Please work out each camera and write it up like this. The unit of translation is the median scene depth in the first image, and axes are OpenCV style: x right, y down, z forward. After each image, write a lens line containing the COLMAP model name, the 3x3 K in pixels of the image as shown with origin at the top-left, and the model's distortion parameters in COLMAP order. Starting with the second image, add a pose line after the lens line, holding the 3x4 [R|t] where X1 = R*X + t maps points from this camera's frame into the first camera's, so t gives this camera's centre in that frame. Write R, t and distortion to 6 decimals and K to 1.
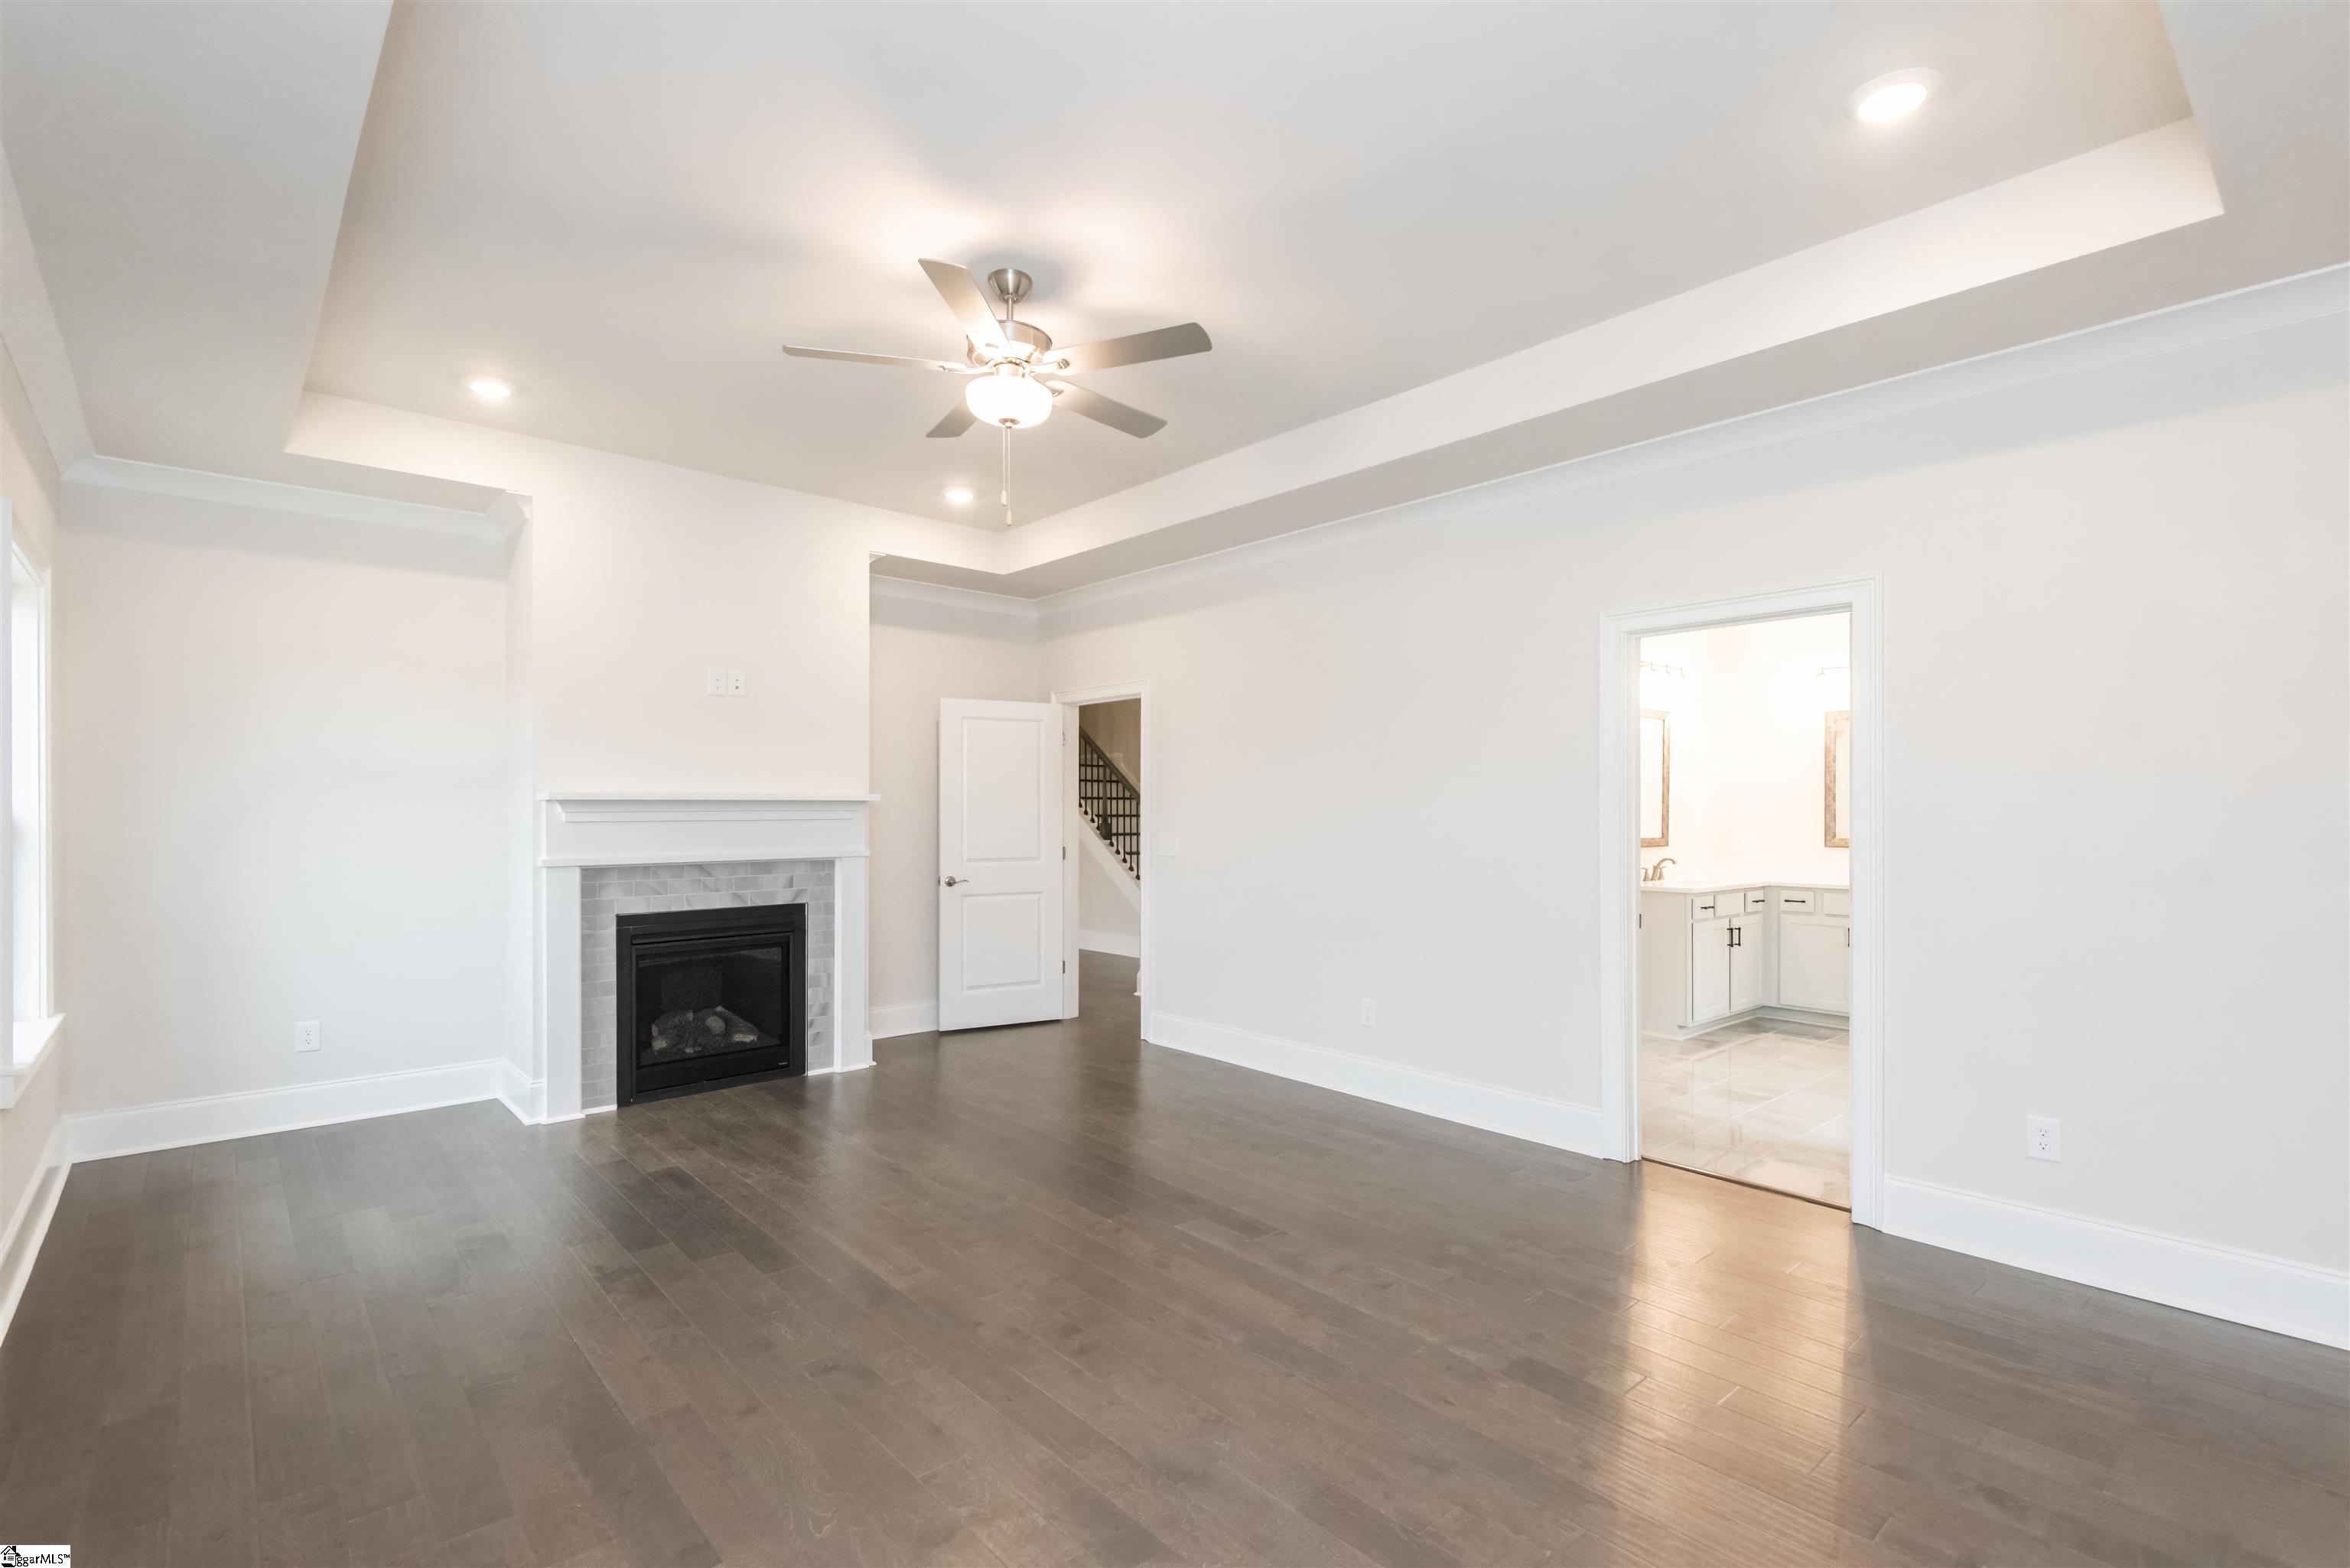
lens RADIAL K [[1072.2, 0, 1177.7], [0, 1072.2, 809.8], [0, 0, 1]] dist [0.045834, -0.000102]
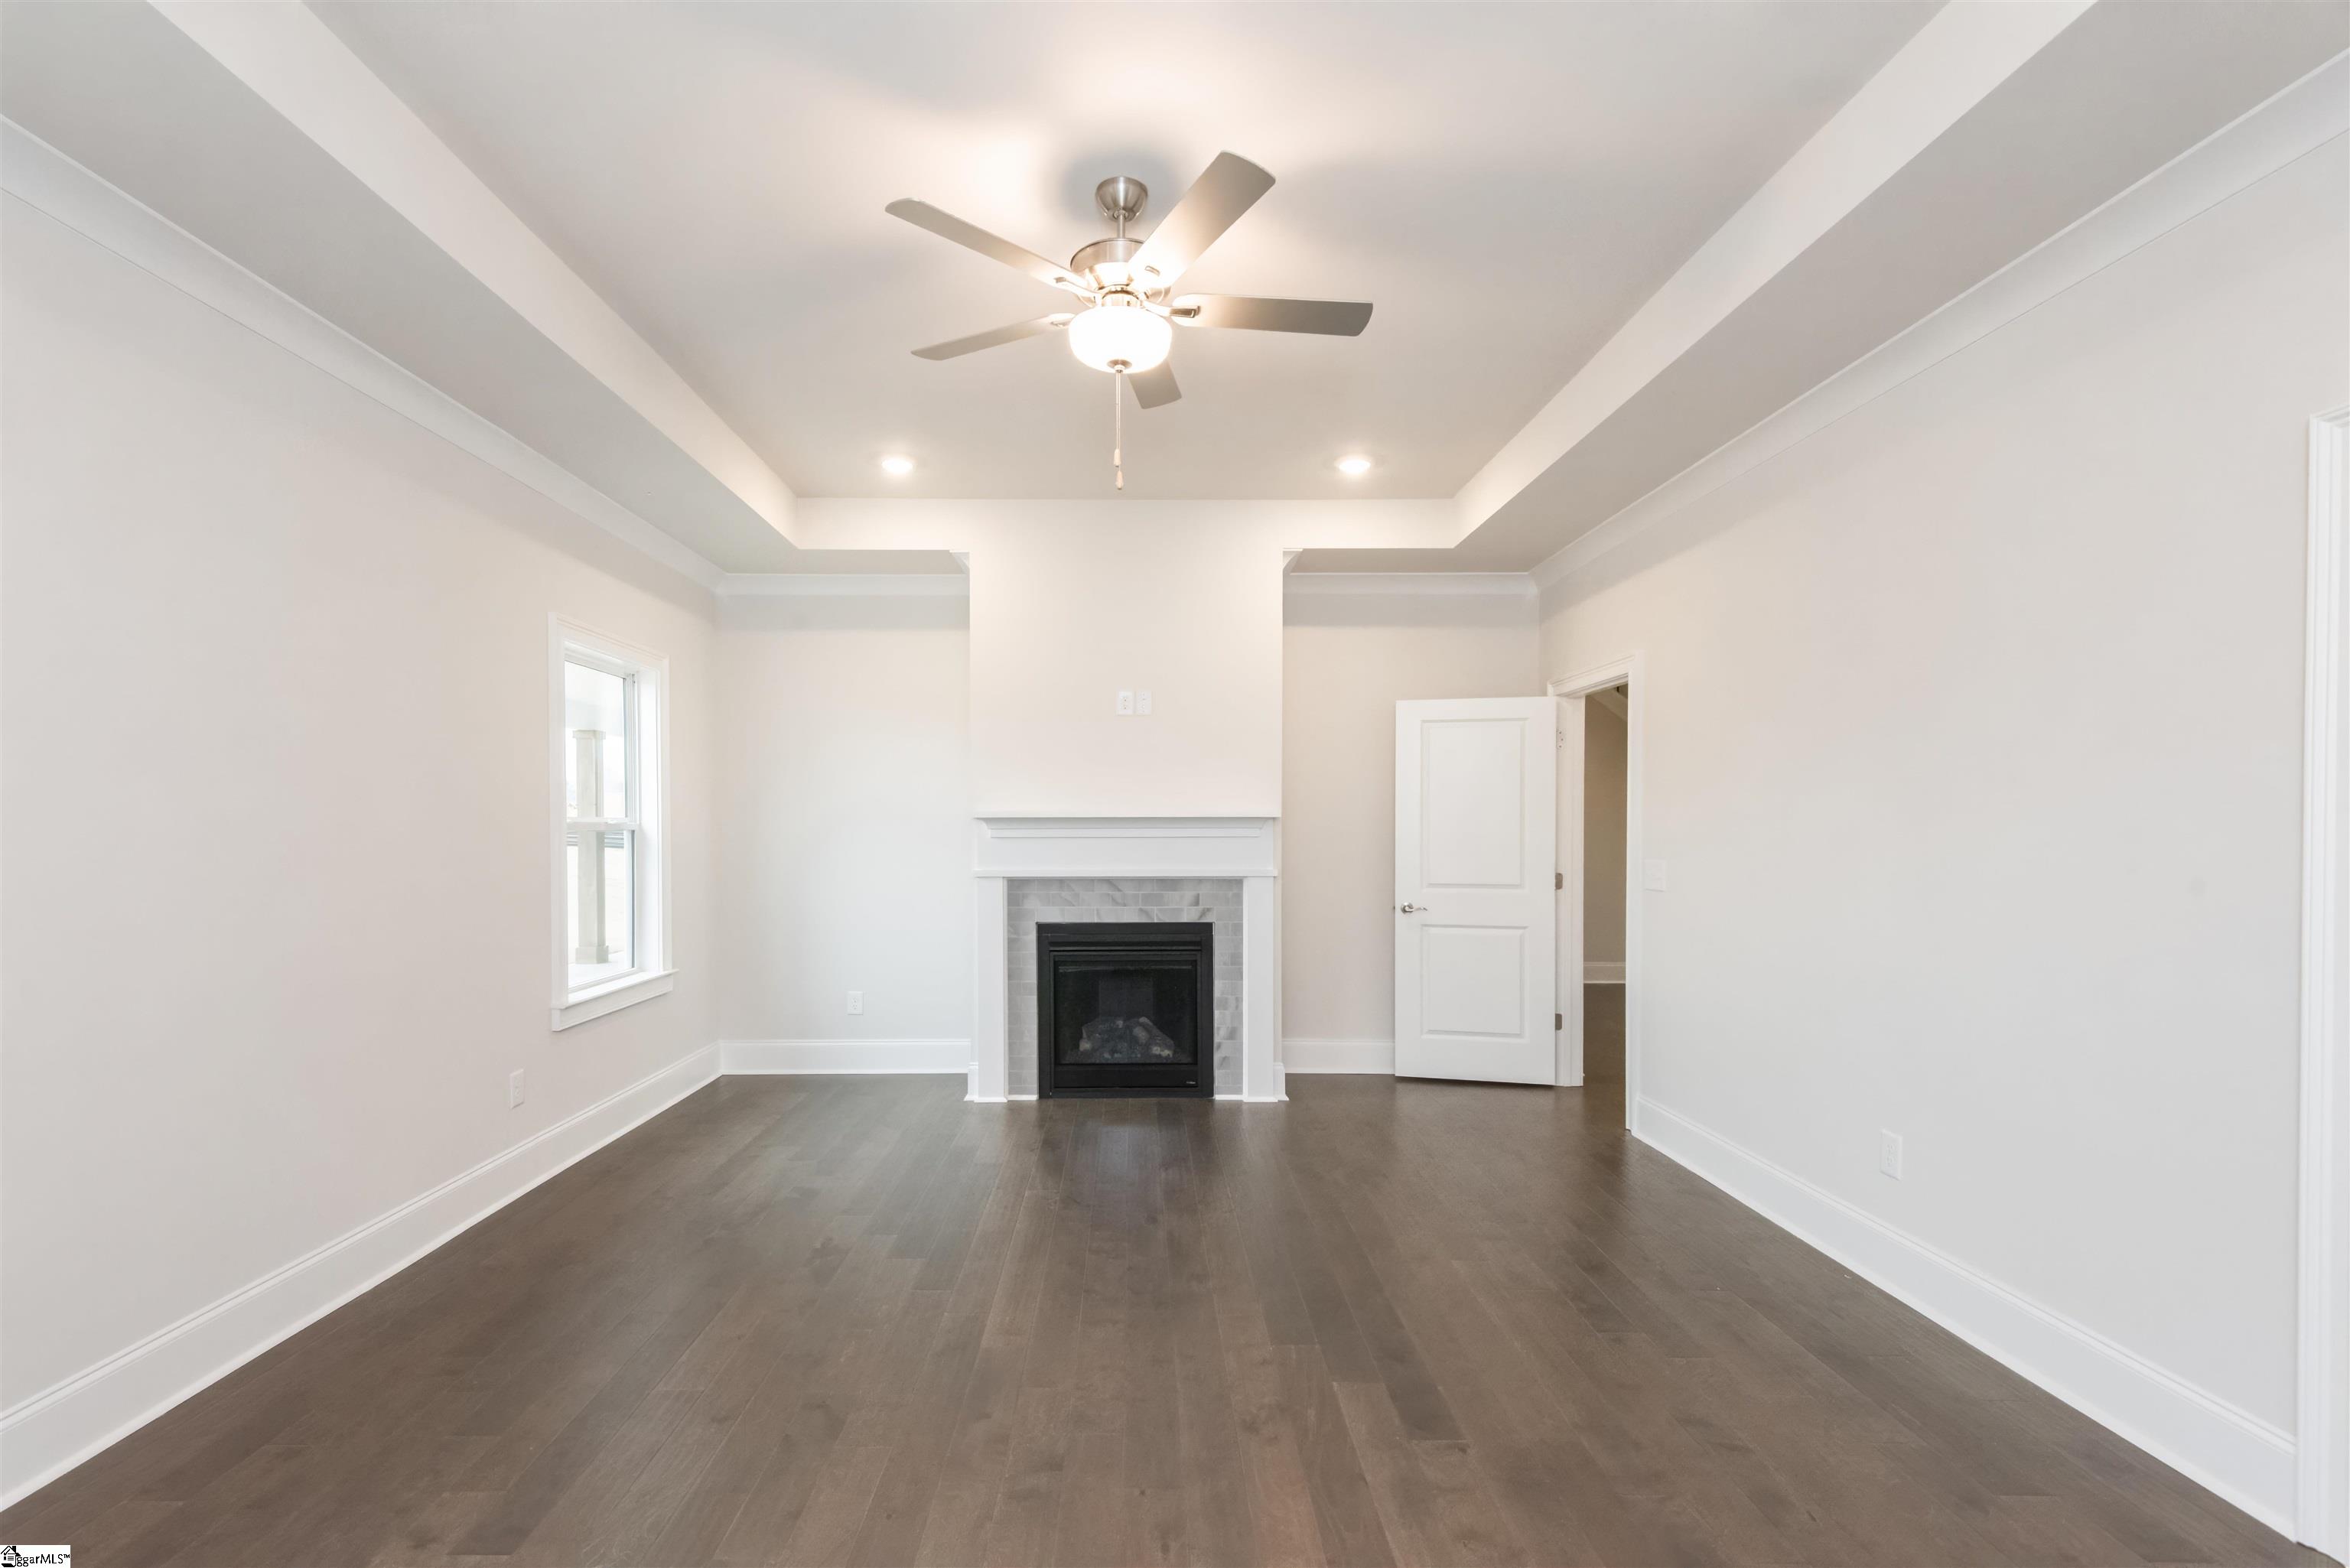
lens RADIAL K [[1091.1, 0, 1168.3], [0, 1091.1, 840.6], [0, 0, 1]] dist [0.081391, -0.000057]
pose [[0.753626, 0.007643, -0.657259, 0.281632], [-0.000749, 0.999942, 0.010769, 0.001737], [0.657303, -0.007623, 0.753588, 0.234057]]
